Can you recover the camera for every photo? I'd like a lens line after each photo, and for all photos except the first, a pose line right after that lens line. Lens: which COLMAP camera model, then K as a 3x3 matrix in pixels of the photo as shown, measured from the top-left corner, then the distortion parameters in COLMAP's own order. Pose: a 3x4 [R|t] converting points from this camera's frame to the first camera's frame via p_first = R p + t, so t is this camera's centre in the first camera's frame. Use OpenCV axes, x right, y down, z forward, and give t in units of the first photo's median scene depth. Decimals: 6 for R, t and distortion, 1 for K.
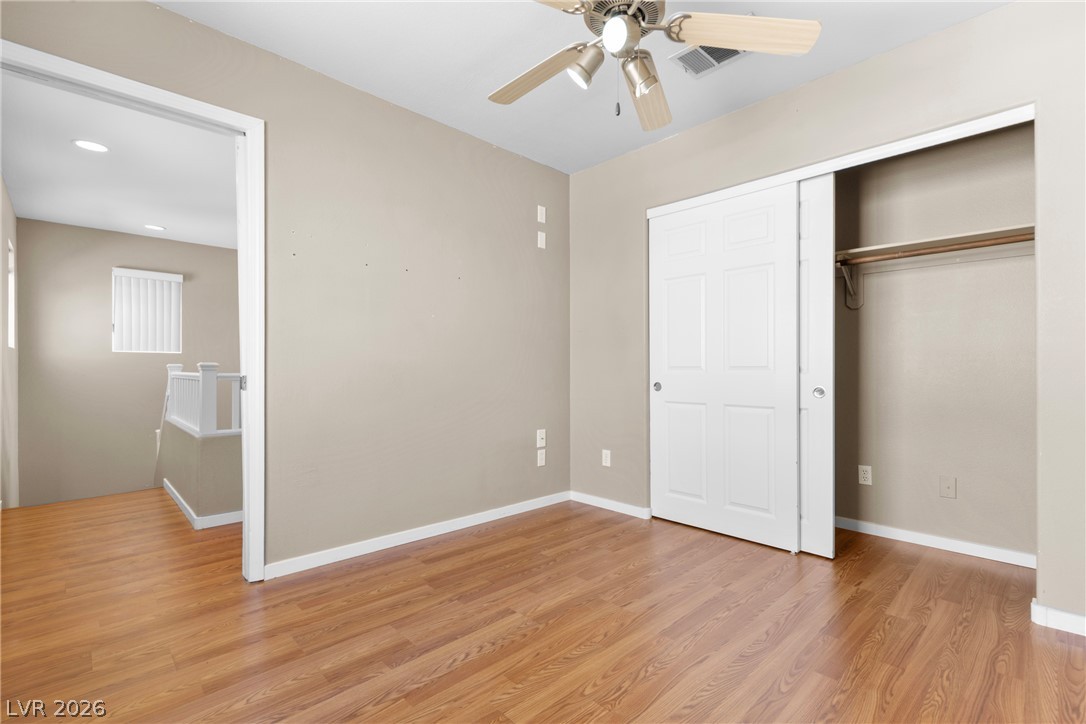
lens RADIAL K [[488.9, 0, 558.3], [0, 488.9, 373.5], [0, 0, 1]] dist [0.008925, -0.002327]
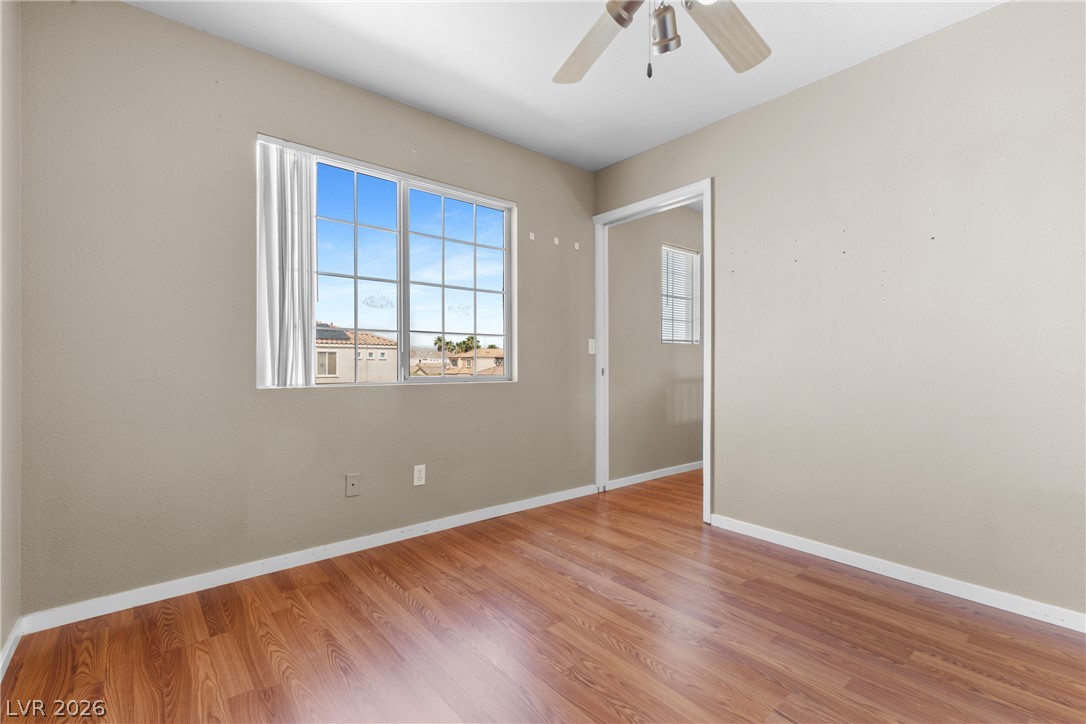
lens RADIAL K [[488.9, 0, 536.5], [0, 488.9, 367.0], [0, 0, 1]] dist [0.008925, -0.002327]
pose [[-0.093731, 0.005794, -0.995581, 0.718028], [-0.010296, 0.999924, 0.006789, -0.007000], [0.995544, 0.010886, -0.093664, 0.617054]]
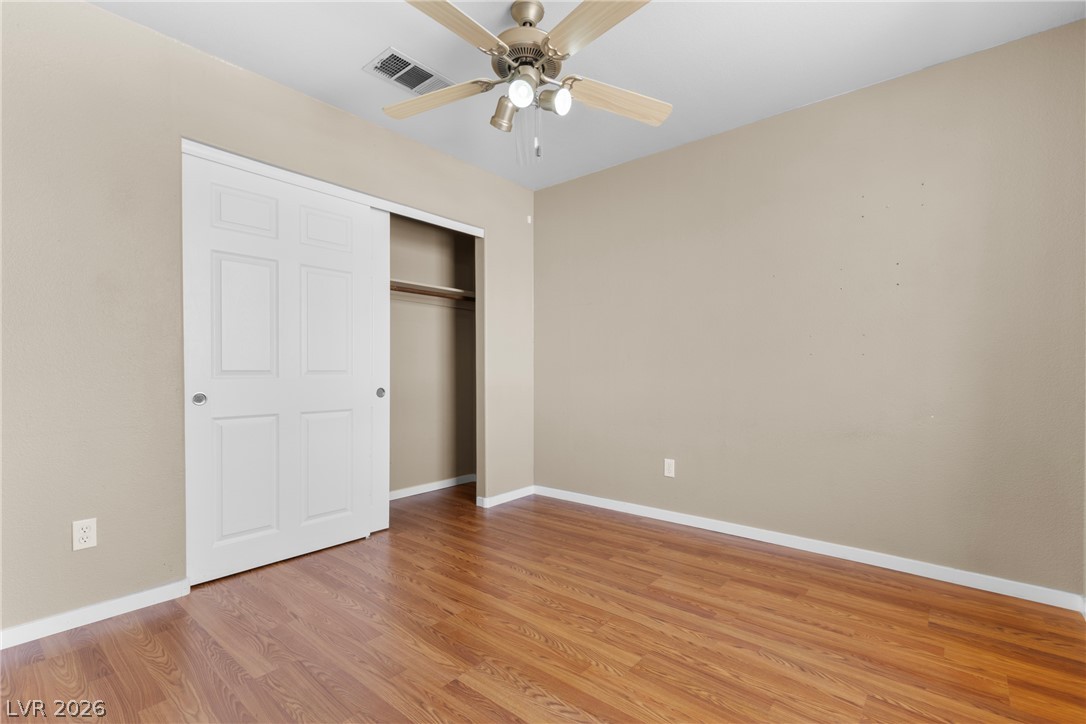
lens RADIAL K [[488.9, 0, 543.6], [0, 488.9, 371.6], [0, 0, 1]] dist [0.008925, -0.002327]
pose [[-0.086441, 0.003270, 0.996252, -0.741353], [0.011248, 0.999934, -0.002306, -0.007502], [-0.996193, 0.011006, -0.086472, 0.764453]]
